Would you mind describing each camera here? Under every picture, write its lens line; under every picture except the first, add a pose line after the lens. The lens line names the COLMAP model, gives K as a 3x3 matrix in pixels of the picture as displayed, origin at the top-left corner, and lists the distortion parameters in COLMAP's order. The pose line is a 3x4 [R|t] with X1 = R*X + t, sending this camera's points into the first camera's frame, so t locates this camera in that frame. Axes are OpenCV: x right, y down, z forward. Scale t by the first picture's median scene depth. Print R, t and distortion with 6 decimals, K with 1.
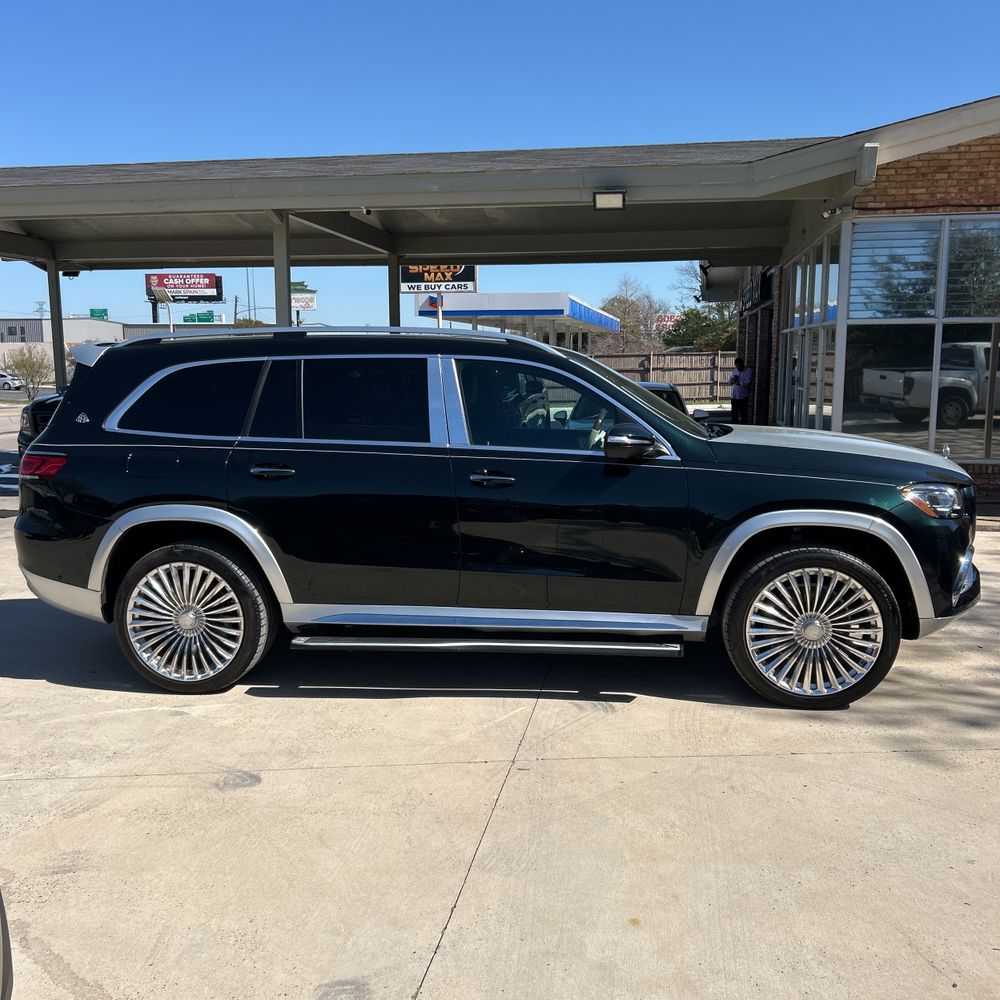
lens RADIAL K [[1011.4, 0, 492.3], [0, 1011.4, 513.0], [0, 0, 1]] dist [0.013619, 0.000000]
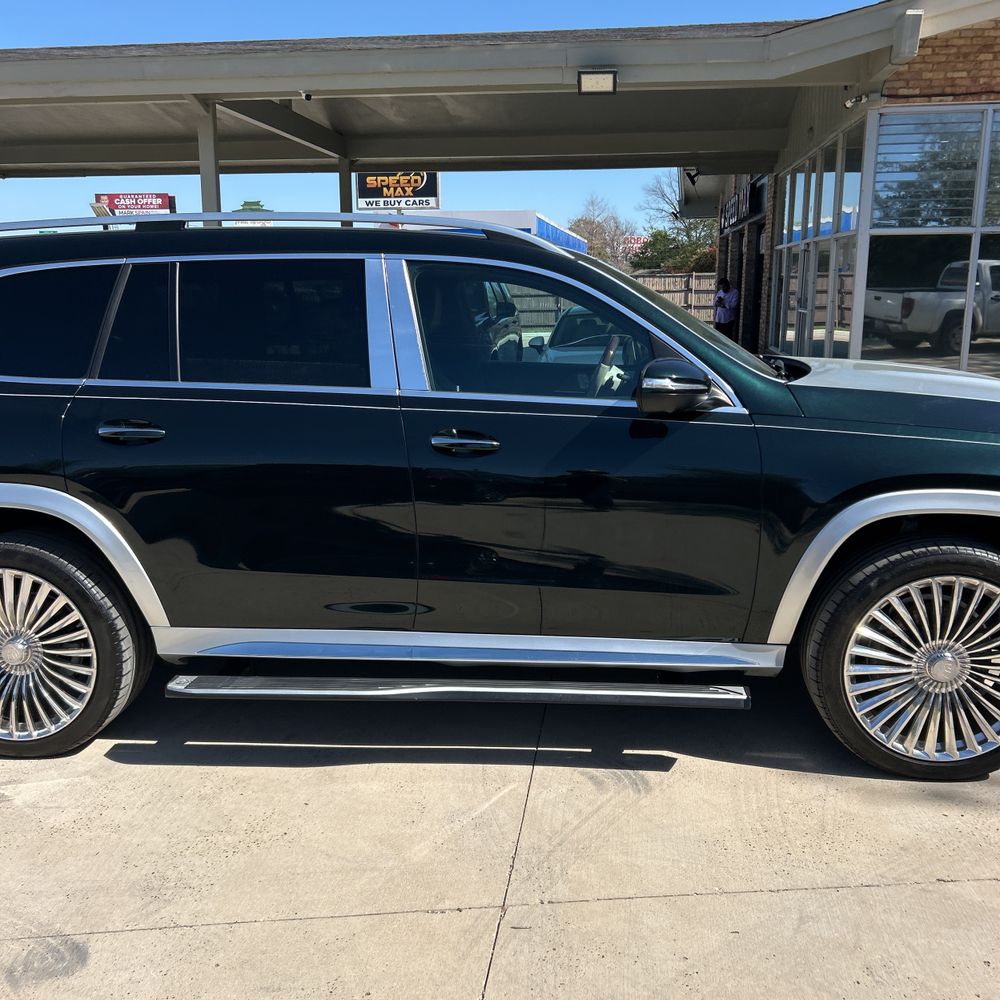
lens RADIAL K [[1011.4, 0, 496.6], [0, 1011.4, 498.6], [0, 0, 1]] dist [0.013619, 0.000000]
pose [[0.999234, -0.008699, 0.038164, -0.004165], [0.006429, 0.998225, 0.059201, -0.034936], [-0.038611, -0.058910, 0.997516, 0.320400]]
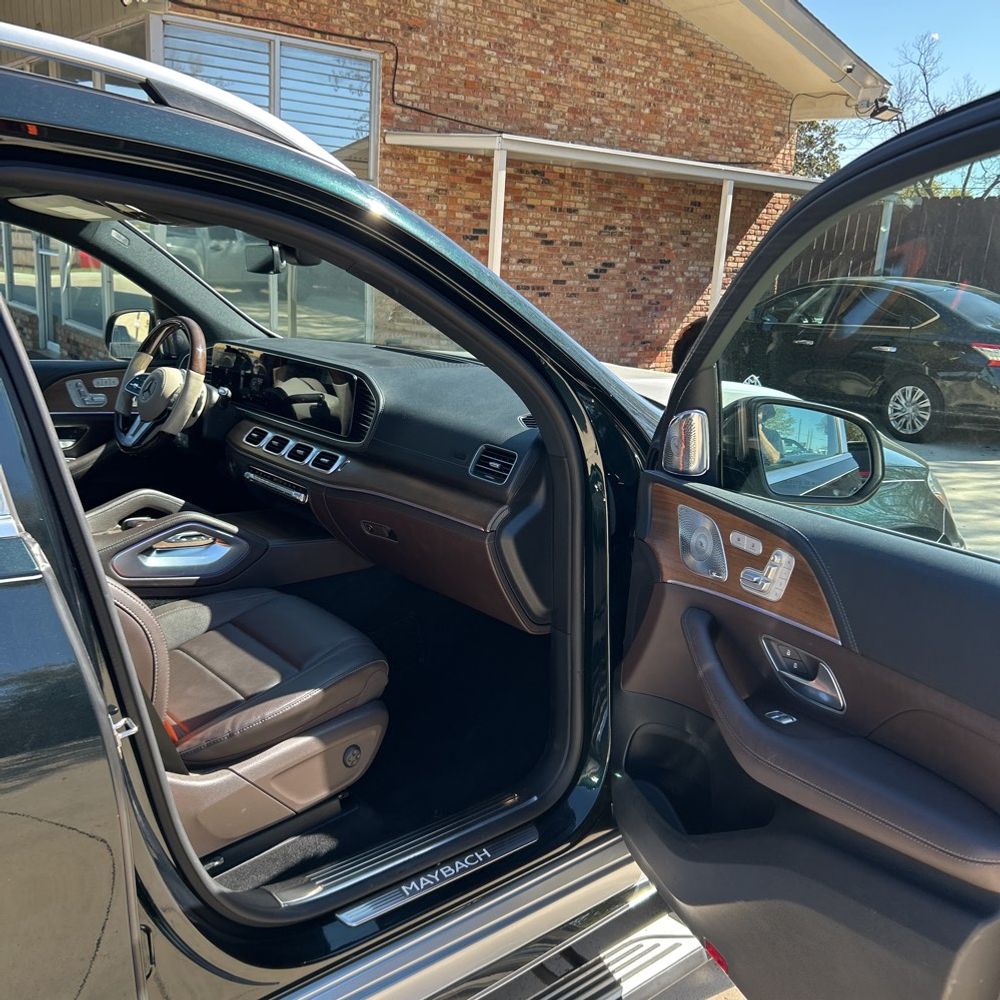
lens RADIAL K [[1011.4, 0, 499.2], [0, 1011.4, 497.6], [0, 0, 1]] dist [0.013619, 0.000000]
pose [[0.659380, -0.144544, 0.737784, -0.142892], [0.056823, 0.988119, 0.142804, -0.097995], [-0.749659, -0.052239, 0.659759, 0.753271]]
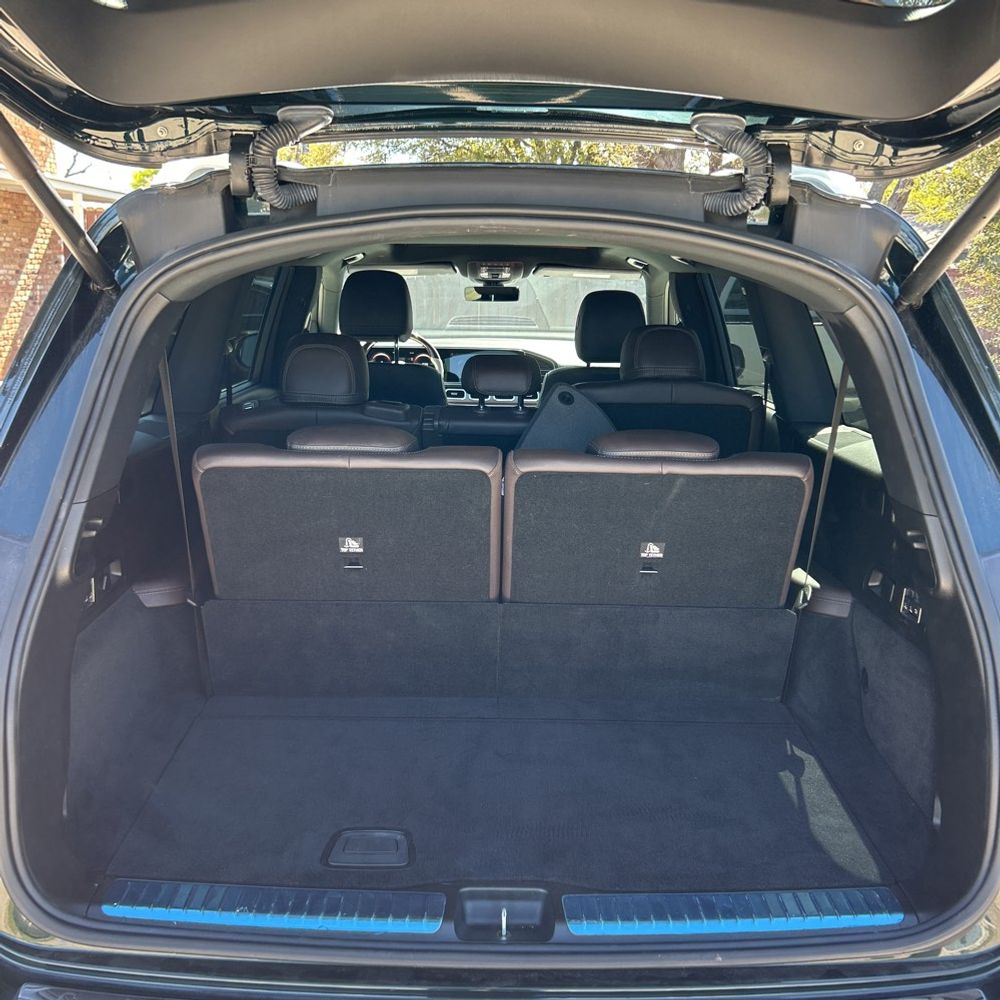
lens RADIAL K [[1011.4, 0, 500.0], [0, 1011.4, 498.9], [0, 0, 1]] dist [0.013619, 0.000000]
pose [[-0.136541, -0.215761, 0.966853, -0.696104], [0.120799, 0.965083, 0.232426, -0.162076], [-0.983242, 0.148530, -0.105710, 1.183900]]
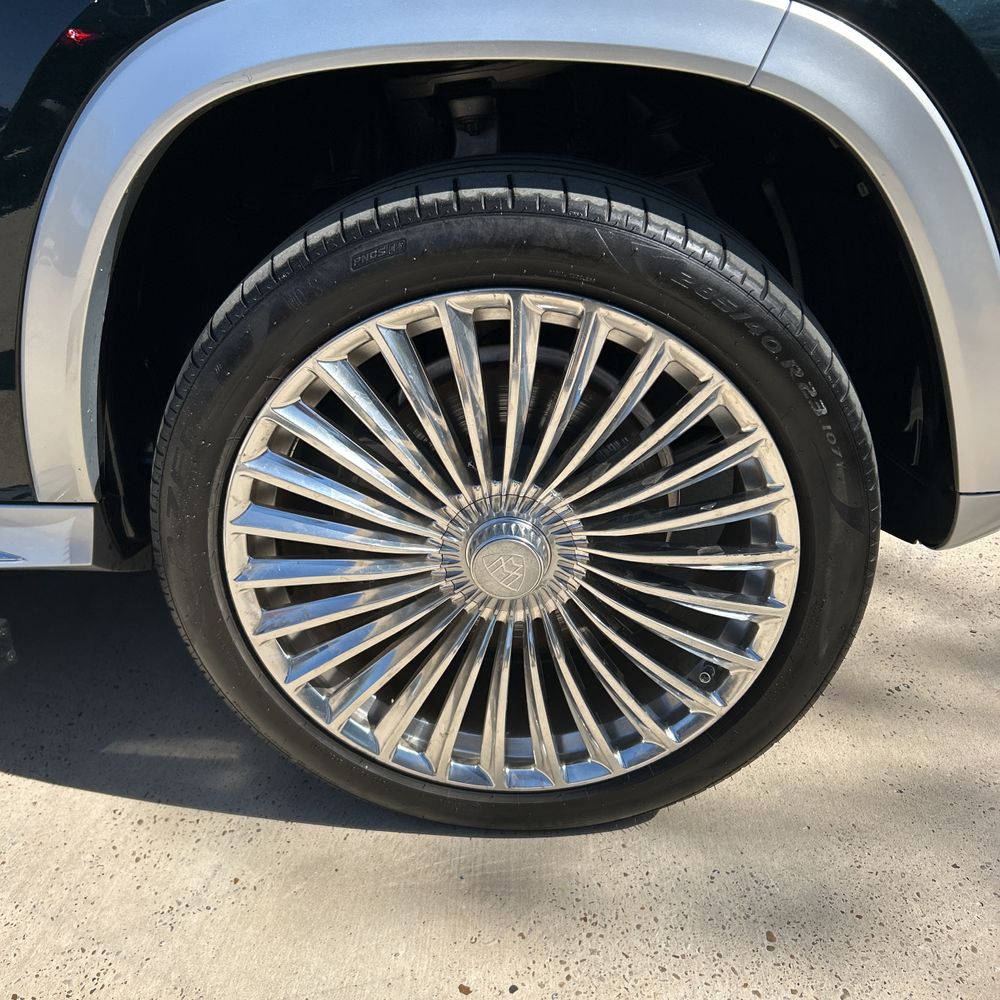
lens RADIAL K [[1011.4, 0, 492.9], [0, 1011.4, 501.0], [0, 0, 1]] dist [0.013619, 0.000000]
pose [[0.995912, -0.055992, 0.070887, 0.276042], [0.030491, 0.947039, 0.319667, 0.026791], [-0.085031, -0.316199, 0.944875, 0.727964]]
